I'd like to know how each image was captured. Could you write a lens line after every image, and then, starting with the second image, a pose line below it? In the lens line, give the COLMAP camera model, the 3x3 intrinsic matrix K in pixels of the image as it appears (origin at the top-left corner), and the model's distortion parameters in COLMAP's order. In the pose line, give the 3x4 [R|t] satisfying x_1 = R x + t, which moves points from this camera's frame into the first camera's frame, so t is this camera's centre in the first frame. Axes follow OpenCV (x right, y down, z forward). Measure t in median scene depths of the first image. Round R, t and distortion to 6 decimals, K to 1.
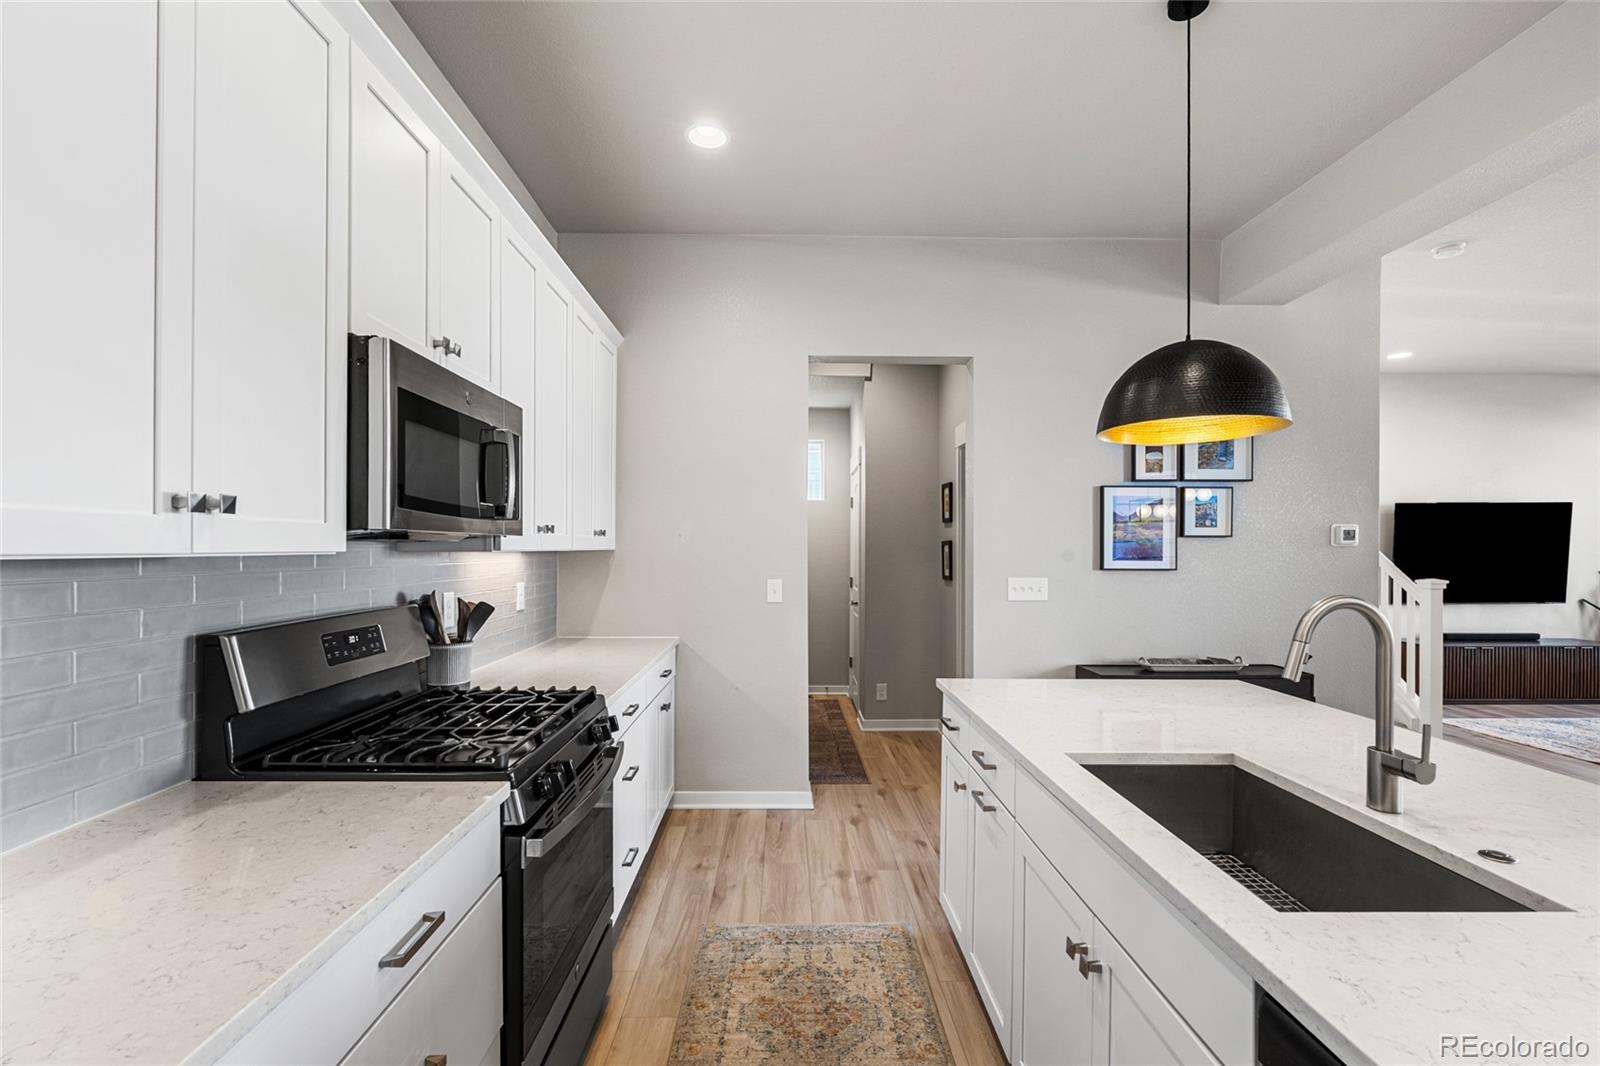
lens RADIAL K [[711.6, 0, 793.1], [0, 711.6, 544.9], [0, 0, 1]] dist [0.000087, -0.002441]
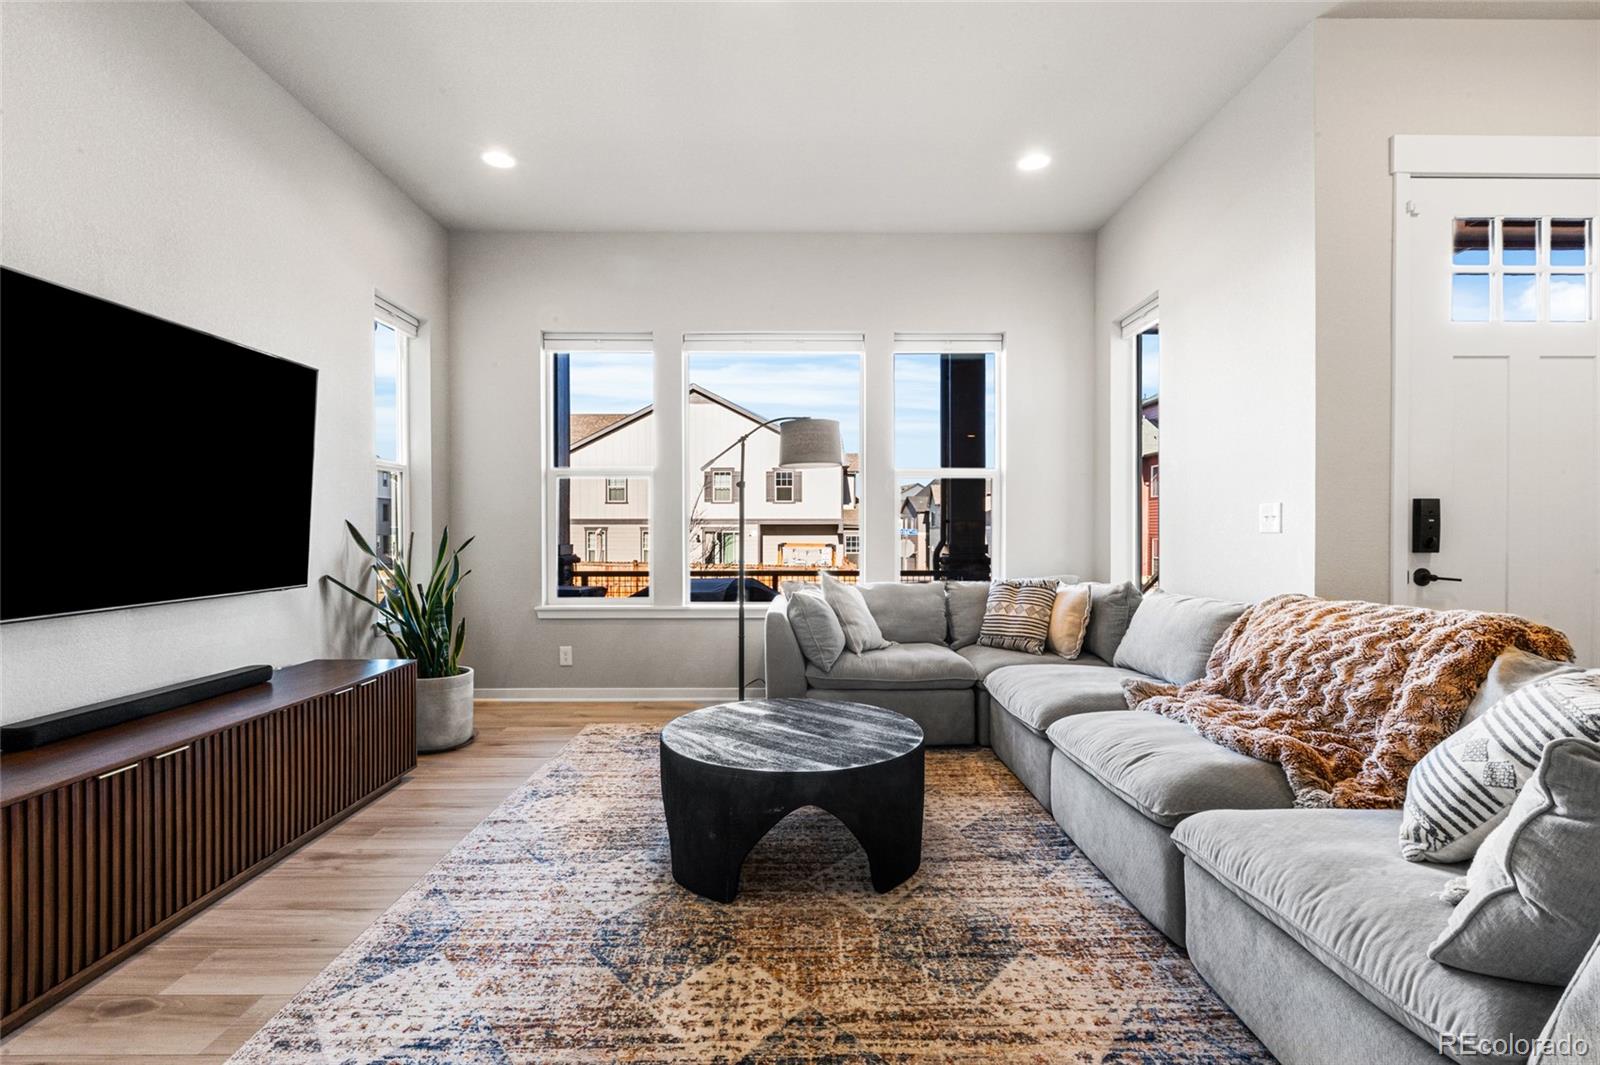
lens RADIAL K [[711.6, 0, 792.2], [0, 711.6, 535.3], [0, 0, 1]] dist [0.000087, -0.002441]
pose [[0.008688, -0.006151, 0.999943, 1.112219], [-0.002282, 0.999978, 0.006171, 0.079846], [-0.999960, -0.002335, 0.008674, 1.201993]]
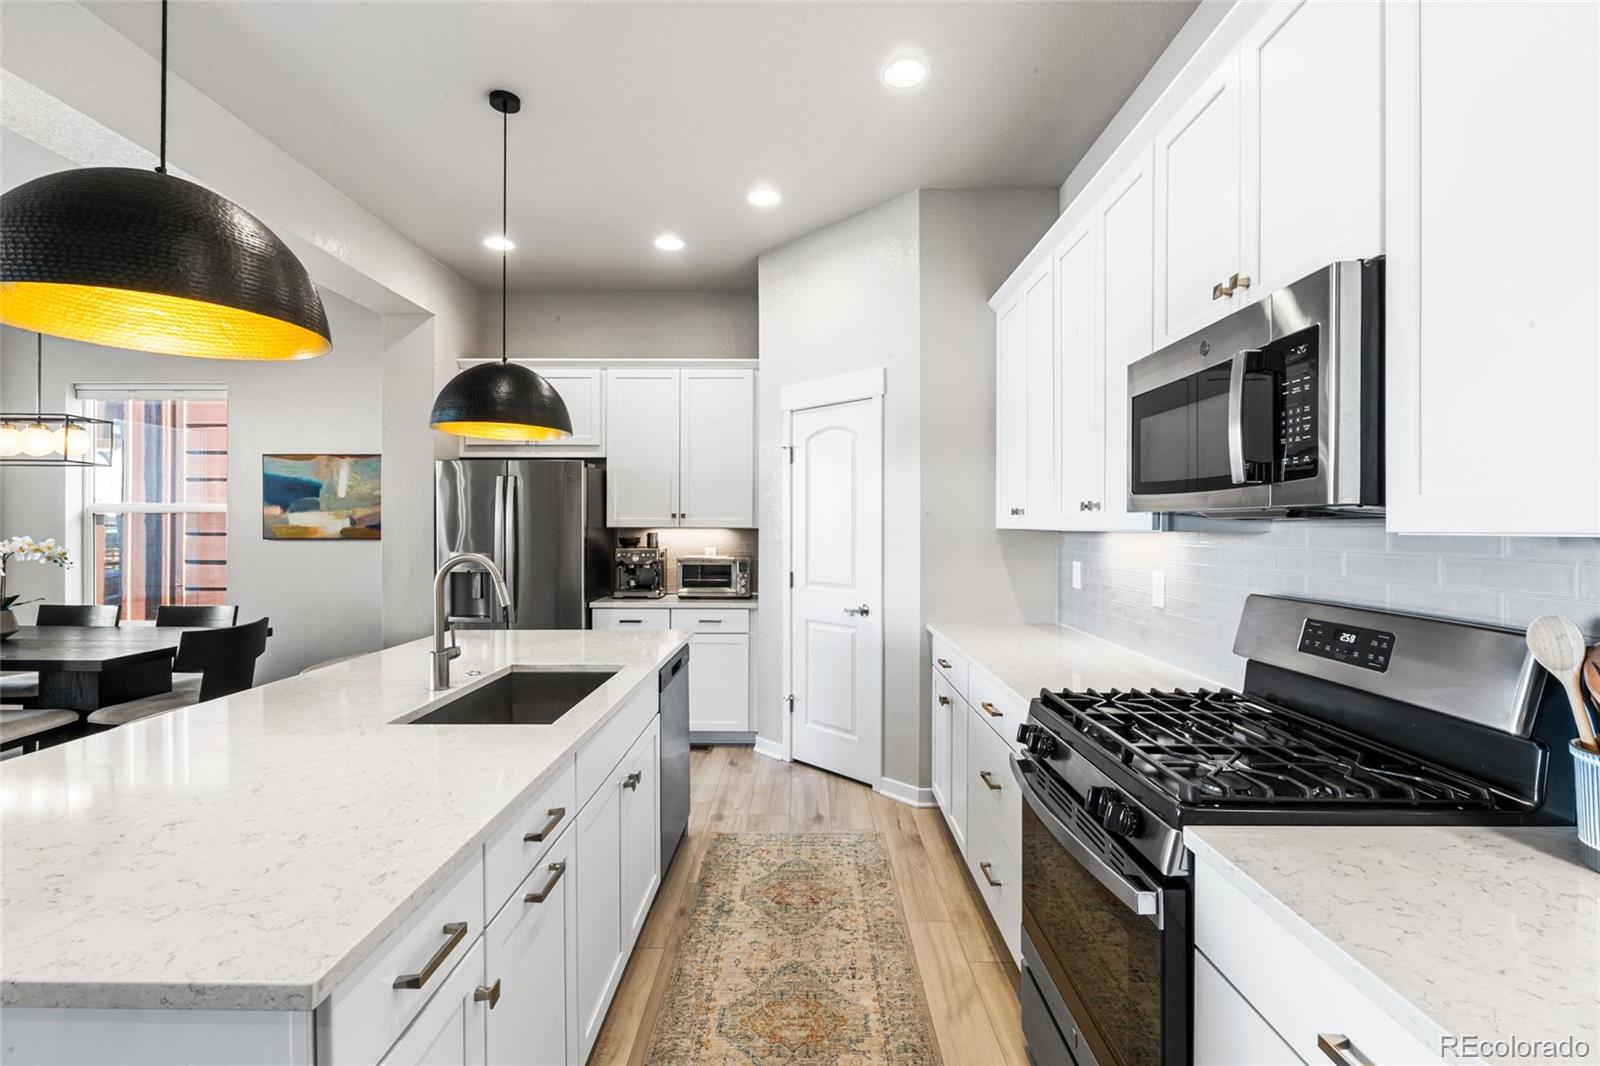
lens RADIAL K [[711.6, 0, 798.0], [0, 711.6, 524.5], [0, 0, 1]] dist [0.000087, -0.002441]
pose [[-0.999721, -0.004338, 0.023227, 0.001414], [-0.004481, 0.999971, -0.006126, 0.004190], [-0.023199, -0.006229, -0.999711, 0.889280]]
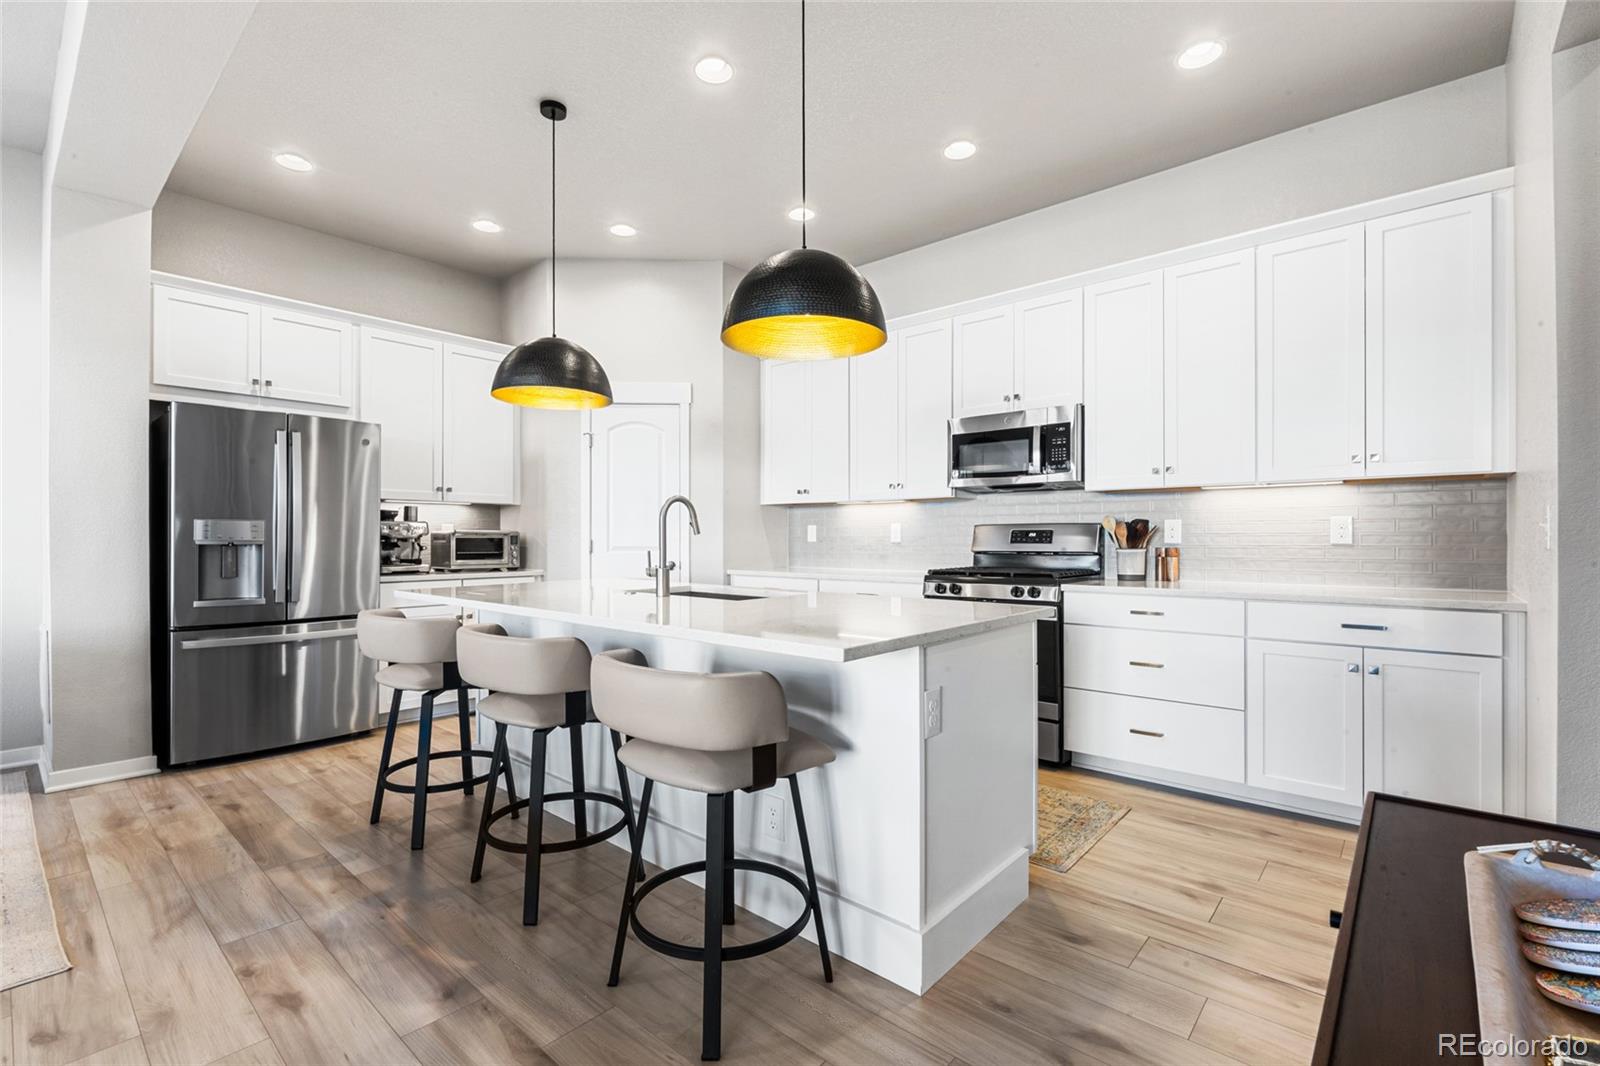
lens RADIAL K [[711.6, 0, 796.5], [0, 711.6, 542.1], [0, 0, 1]] dist [0.000087, -0.002441]
pose [[-0.668391, 0.002189, -0.743807, 0.741376], [0.002395, 0.999997, 0.000790, 0.073379], [0.743806, -0.001254, -0.668394, 0.936907]]
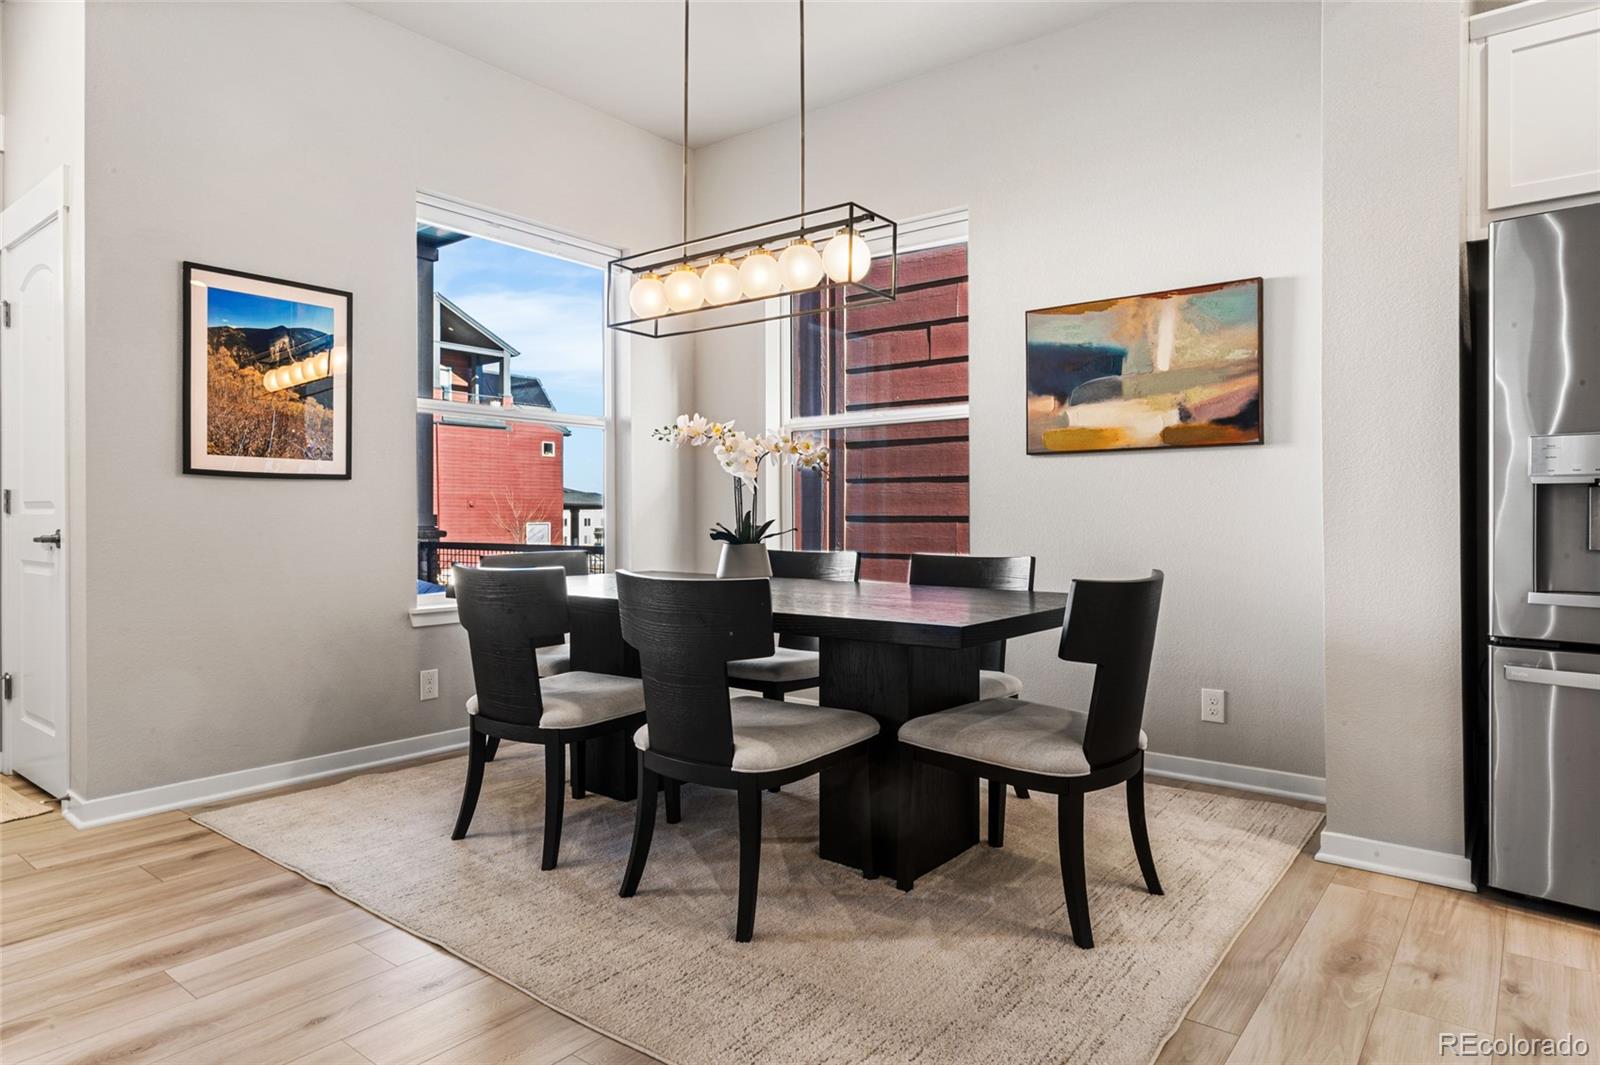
lens RADIAL K [[945.6, 0, 795.6], [0, 945.6, 523.9], [0, 0, 1]] dist [0.001098, 0.001658]
pose [[-0.776584, -0.006238, 0.629982, 0.565326], [-0.003073, 0.999977, 0.006114, 0.099324], [-0.630006, 0.002812, -0.776585, 0.564411]]
